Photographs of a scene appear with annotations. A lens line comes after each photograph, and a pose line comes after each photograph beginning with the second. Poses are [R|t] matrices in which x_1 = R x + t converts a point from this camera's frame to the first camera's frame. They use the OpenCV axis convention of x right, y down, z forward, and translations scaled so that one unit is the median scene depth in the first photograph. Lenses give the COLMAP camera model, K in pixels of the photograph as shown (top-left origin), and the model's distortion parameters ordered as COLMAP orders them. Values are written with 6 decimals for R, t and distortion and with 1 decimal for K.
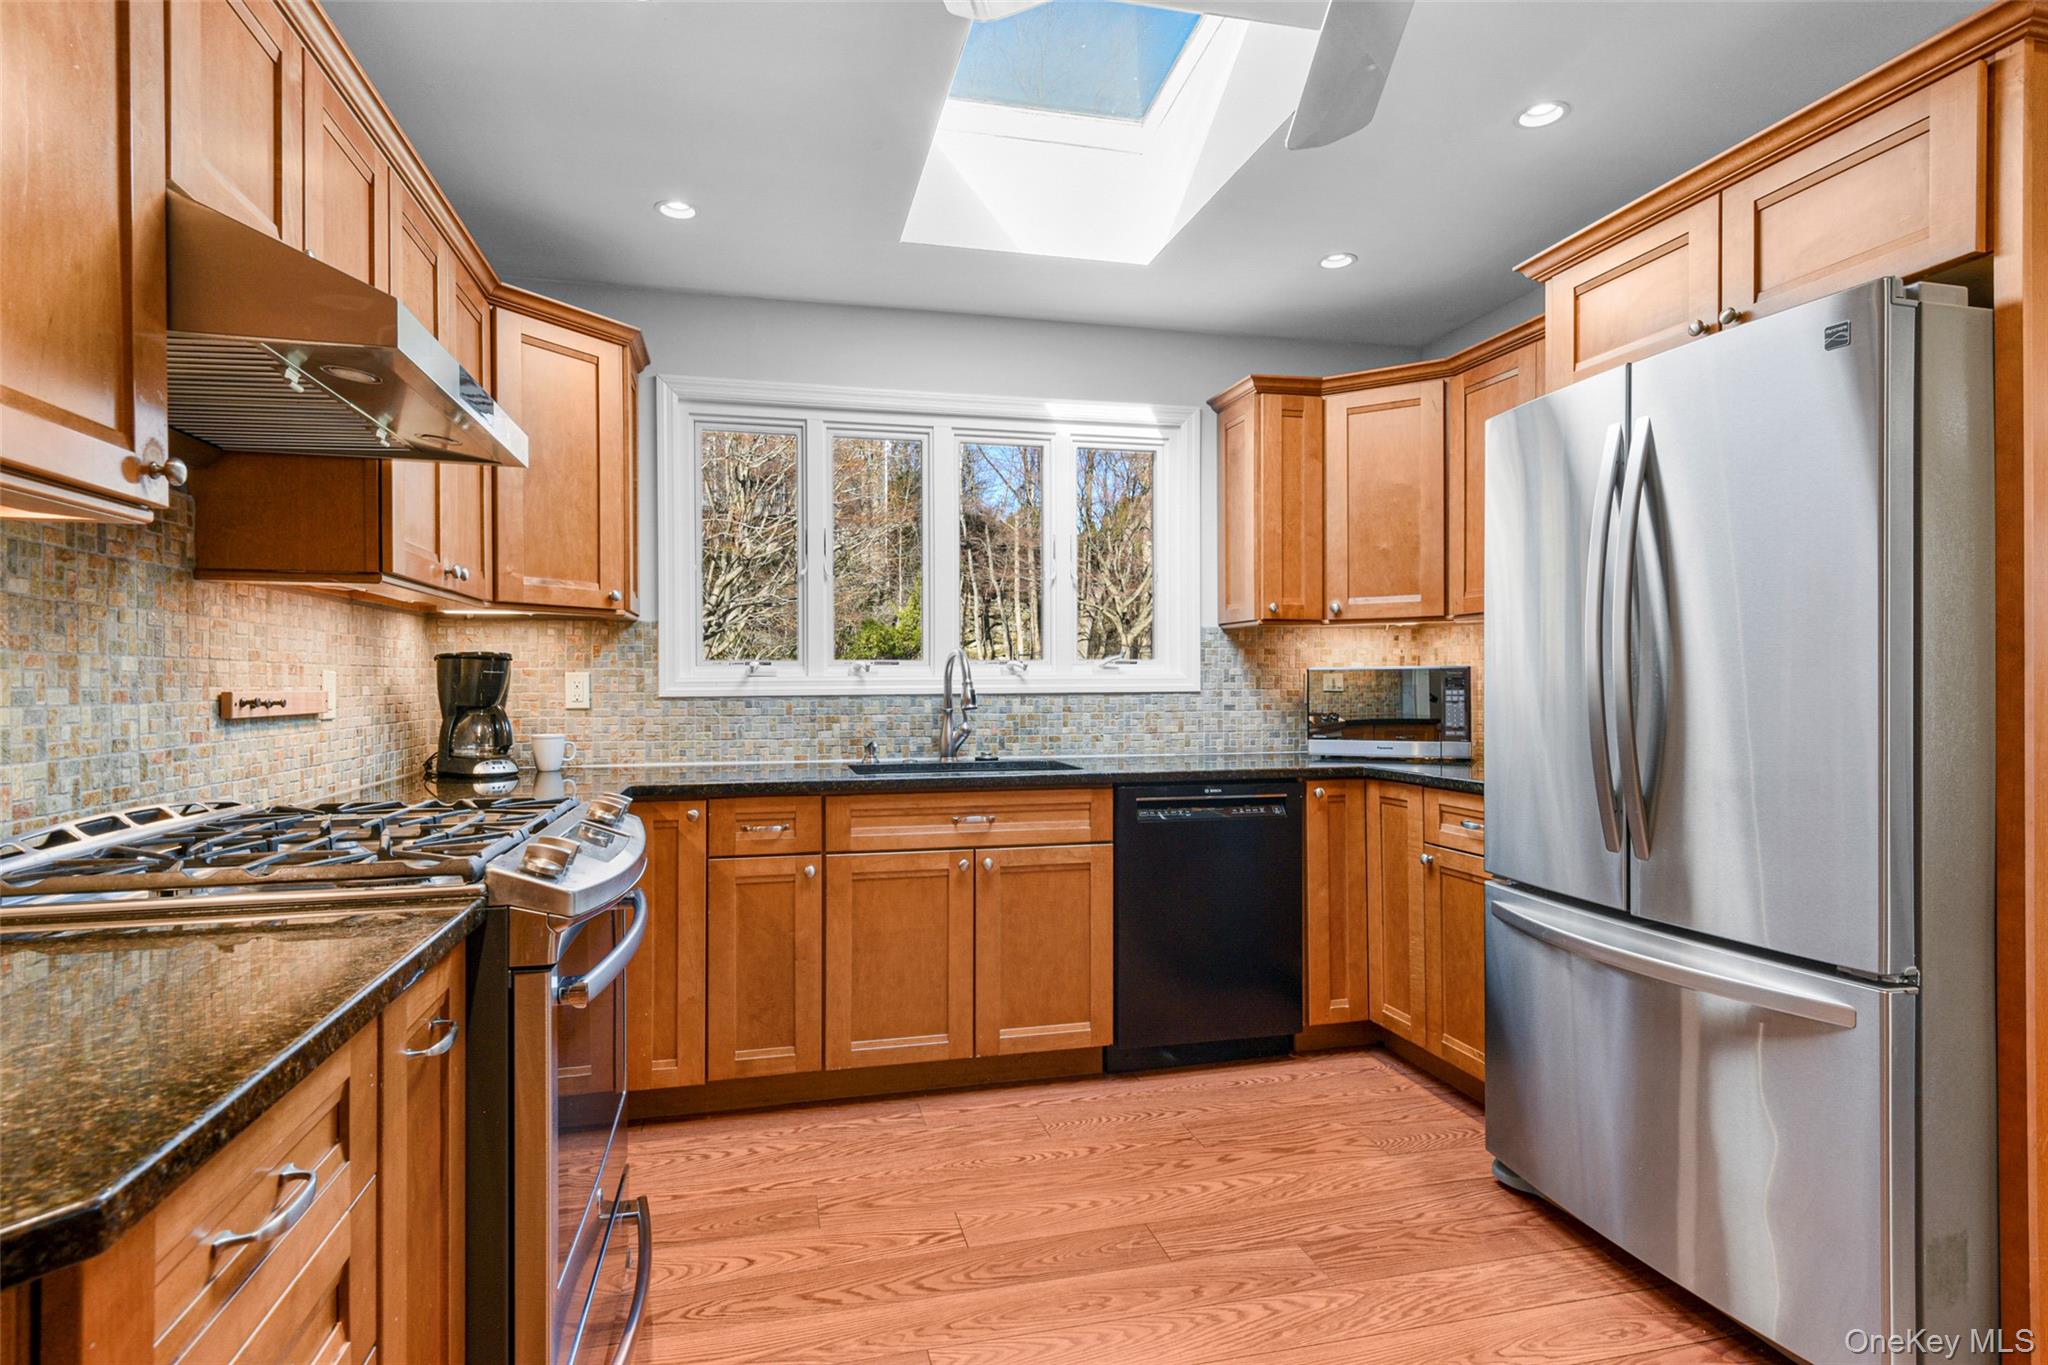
lens RADIAL K [[1057.7, 0, 1022.1], [0, 1057.7, 686.0], [0, 0, 1]] dist [0.020374, -0.001120]
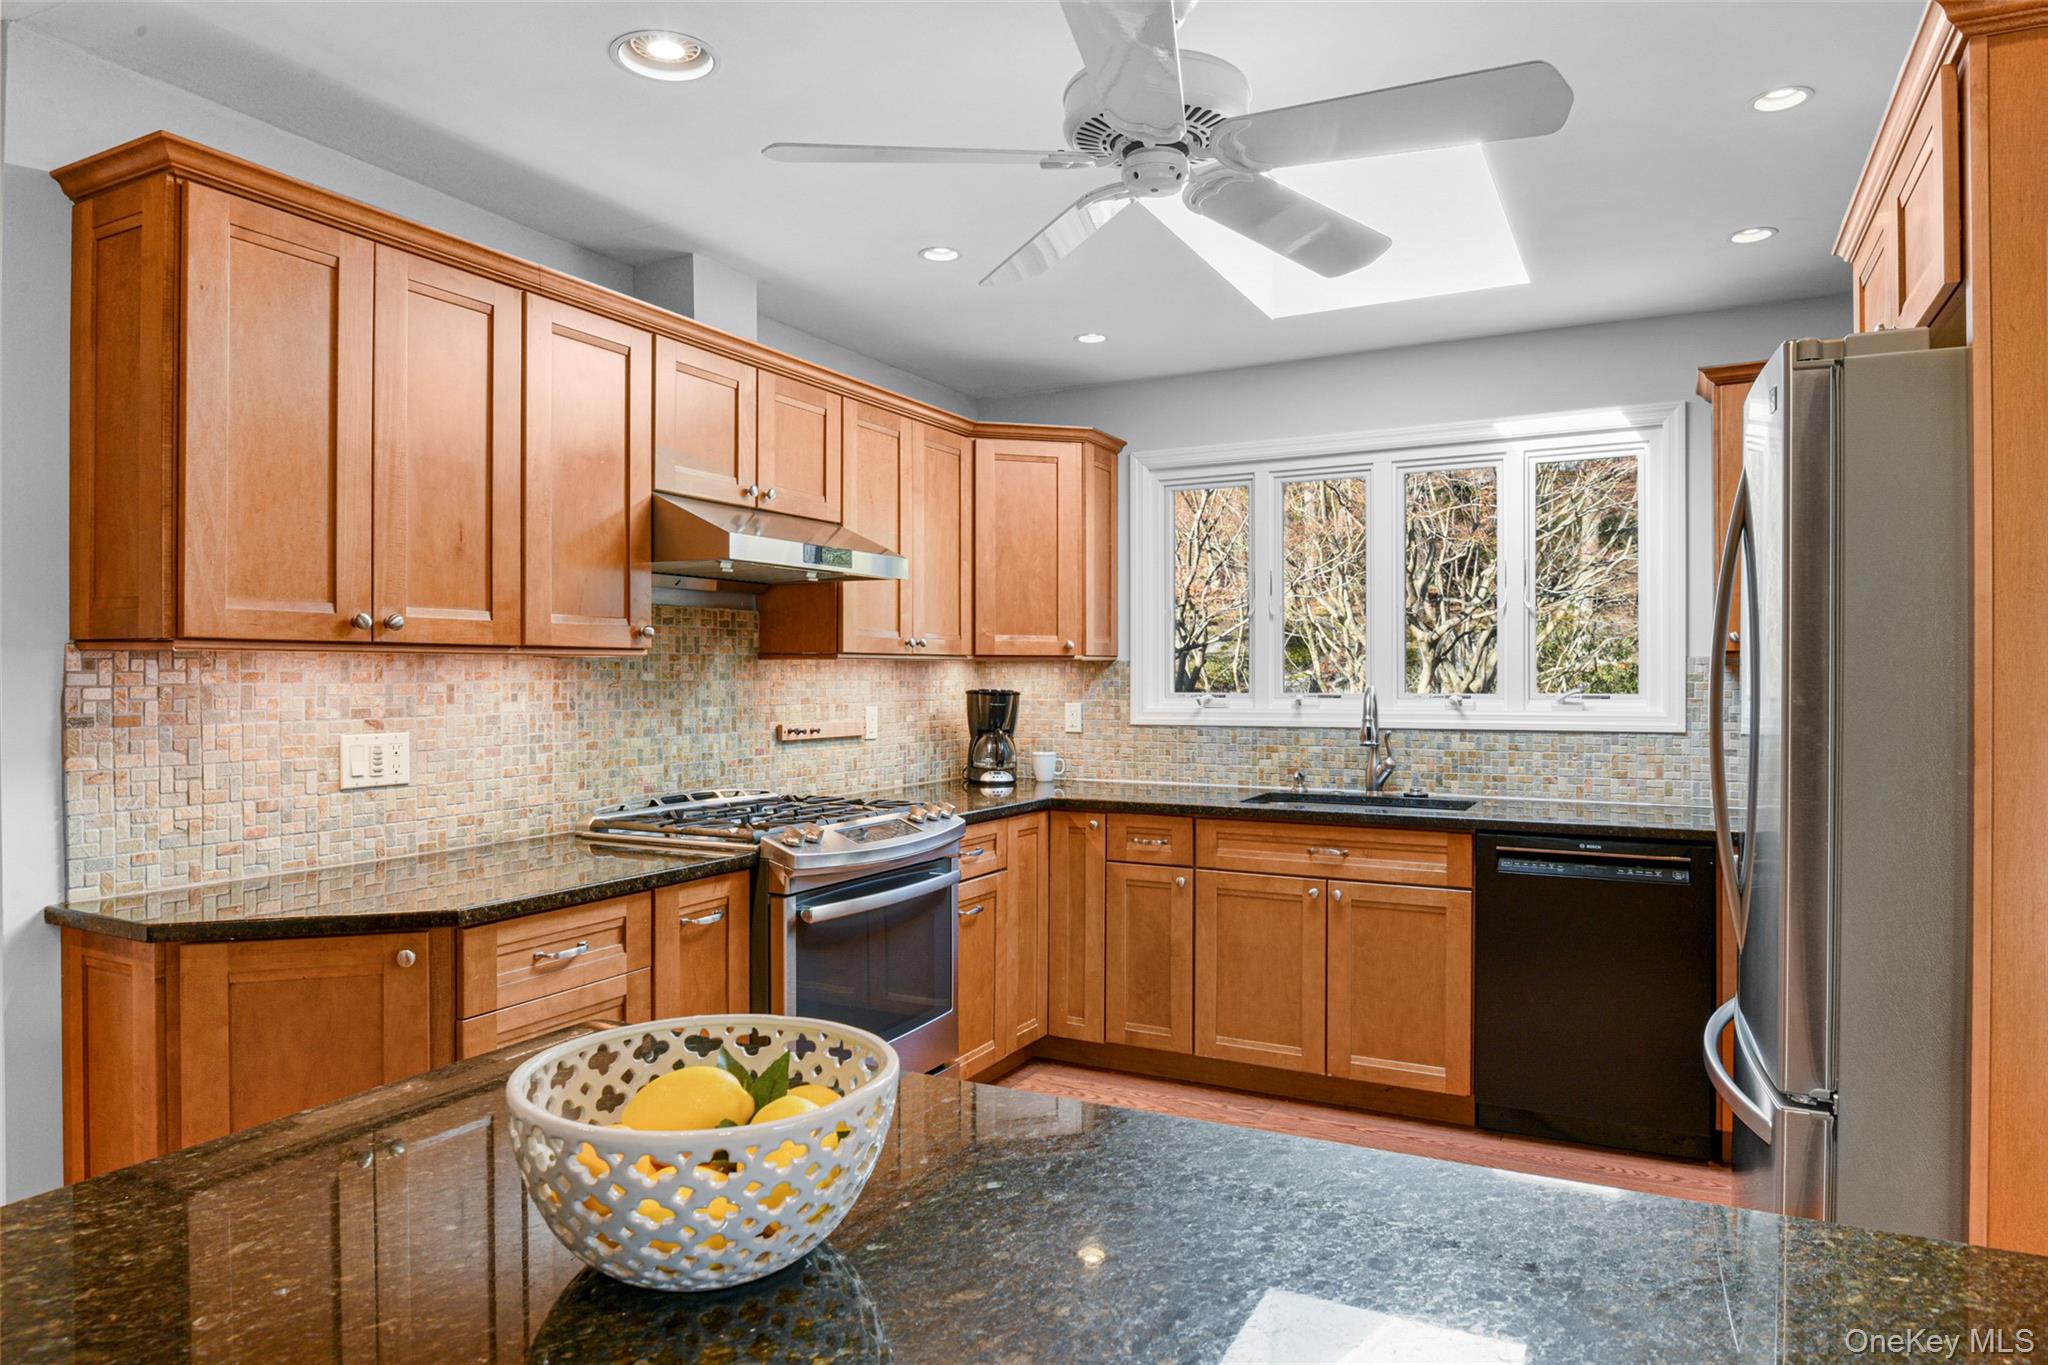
lens RADIAL K [[1233.9, 0, 1023.7], [0, 1233.9, 679.4], [0, 0, 1]] dist [-0.011299, -0.001260]
pose [[0.748478, 0.004535, -0.663144, 0.547185], [-0.005310, 0.999986, 0.000845, -0.045999], [0.663138, 0.002888, 0.748491, -0.126141]]
